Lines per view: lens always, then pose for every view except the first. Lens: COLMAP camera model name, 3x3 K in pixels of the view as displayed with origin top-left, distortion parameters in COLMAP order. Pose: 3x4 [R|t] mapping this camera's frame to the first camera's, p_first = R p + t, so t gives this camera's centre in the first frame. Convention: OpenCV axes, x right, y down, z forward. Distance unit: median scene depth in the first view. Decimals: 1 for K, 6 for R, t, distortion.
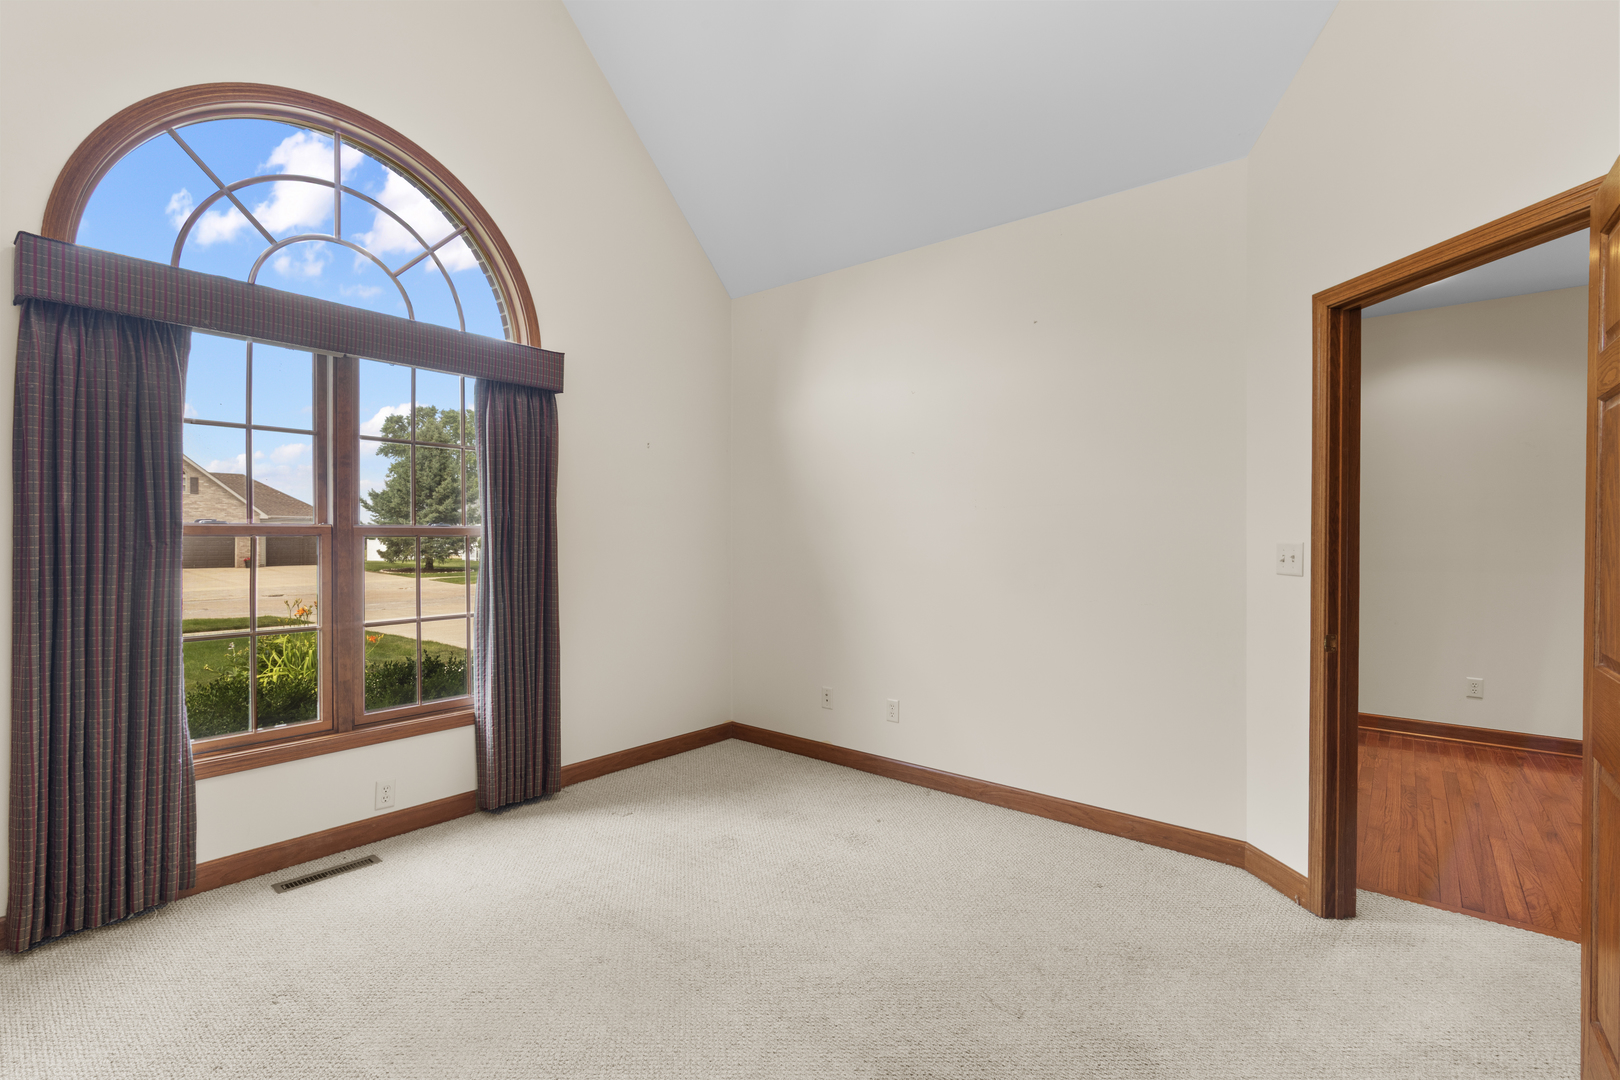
lens RADIAL K [[731.7, 0, 806.1], [0, 731.7, 541.7], [0, 0, 1]] dist [-0.002547, 0.000461]
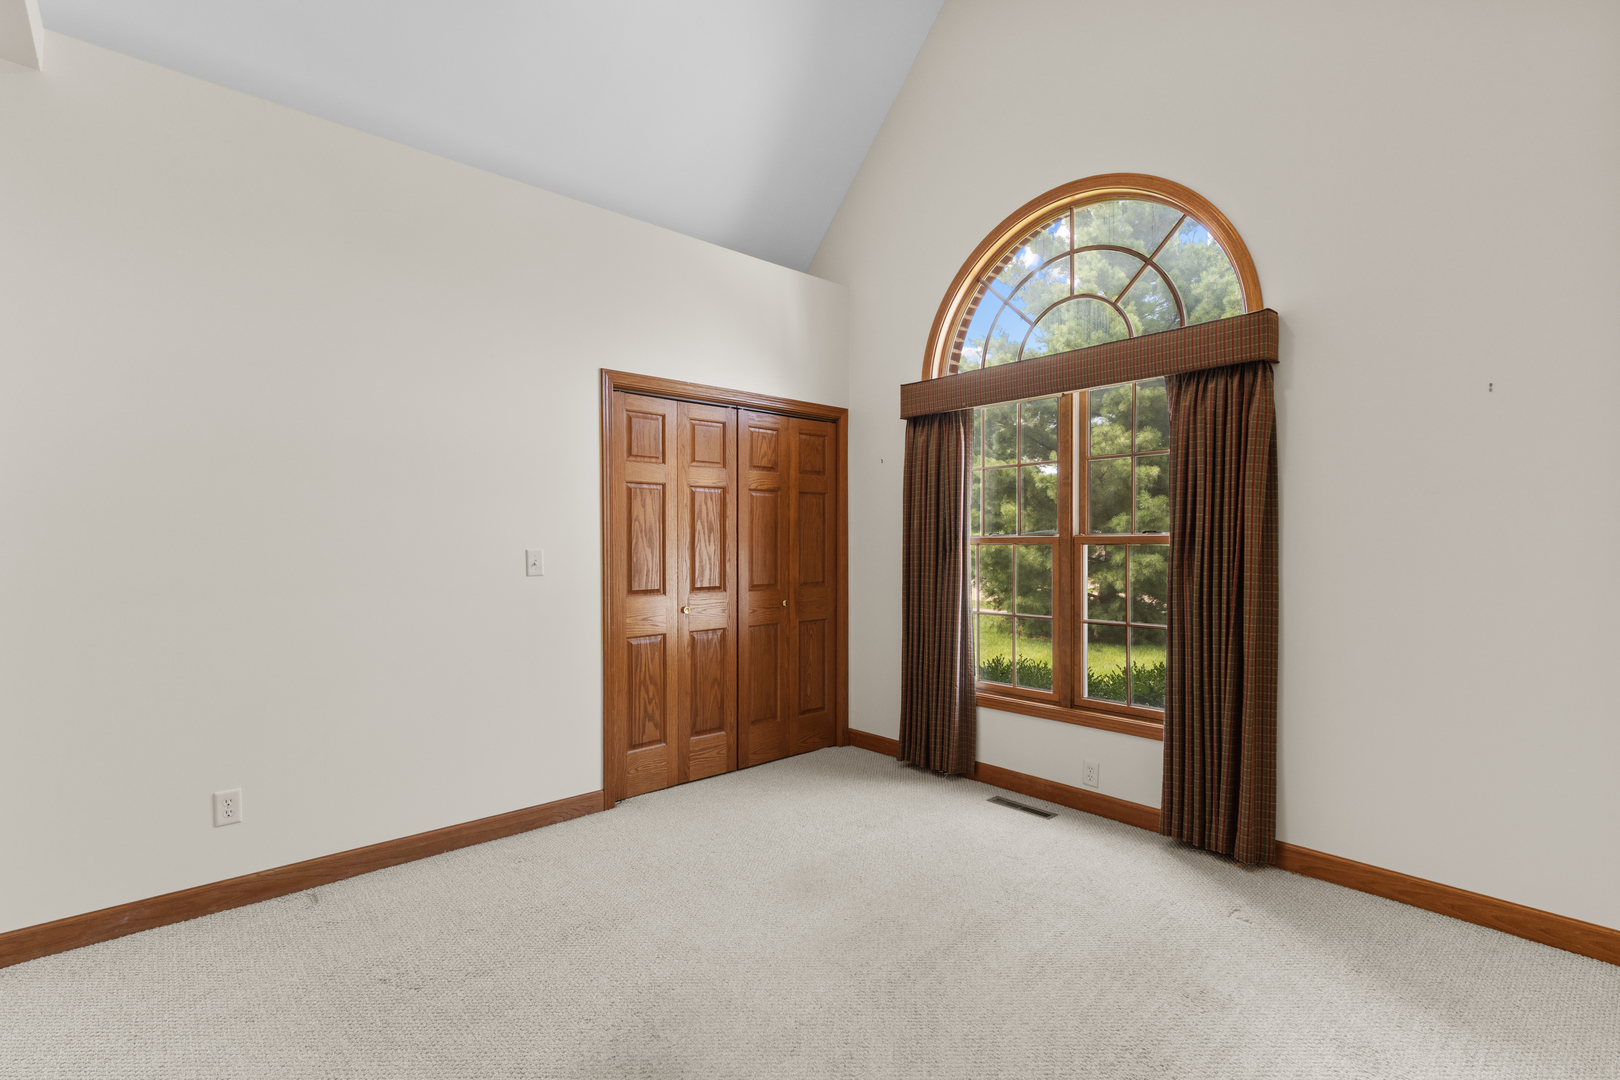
lens RADIAL K [[746.7, 0, 808.3], [0, 746.7, 550.6], [0, 0, 1]] dist [0.000315, 0.000163]
pose [[-0.157276, 0.008103, -0.987522, 0.639907], [-0.005368, 0.999945, 0.009060, -0.005327], [0.987540, 0.006726, -0.157223, 0.770499]]
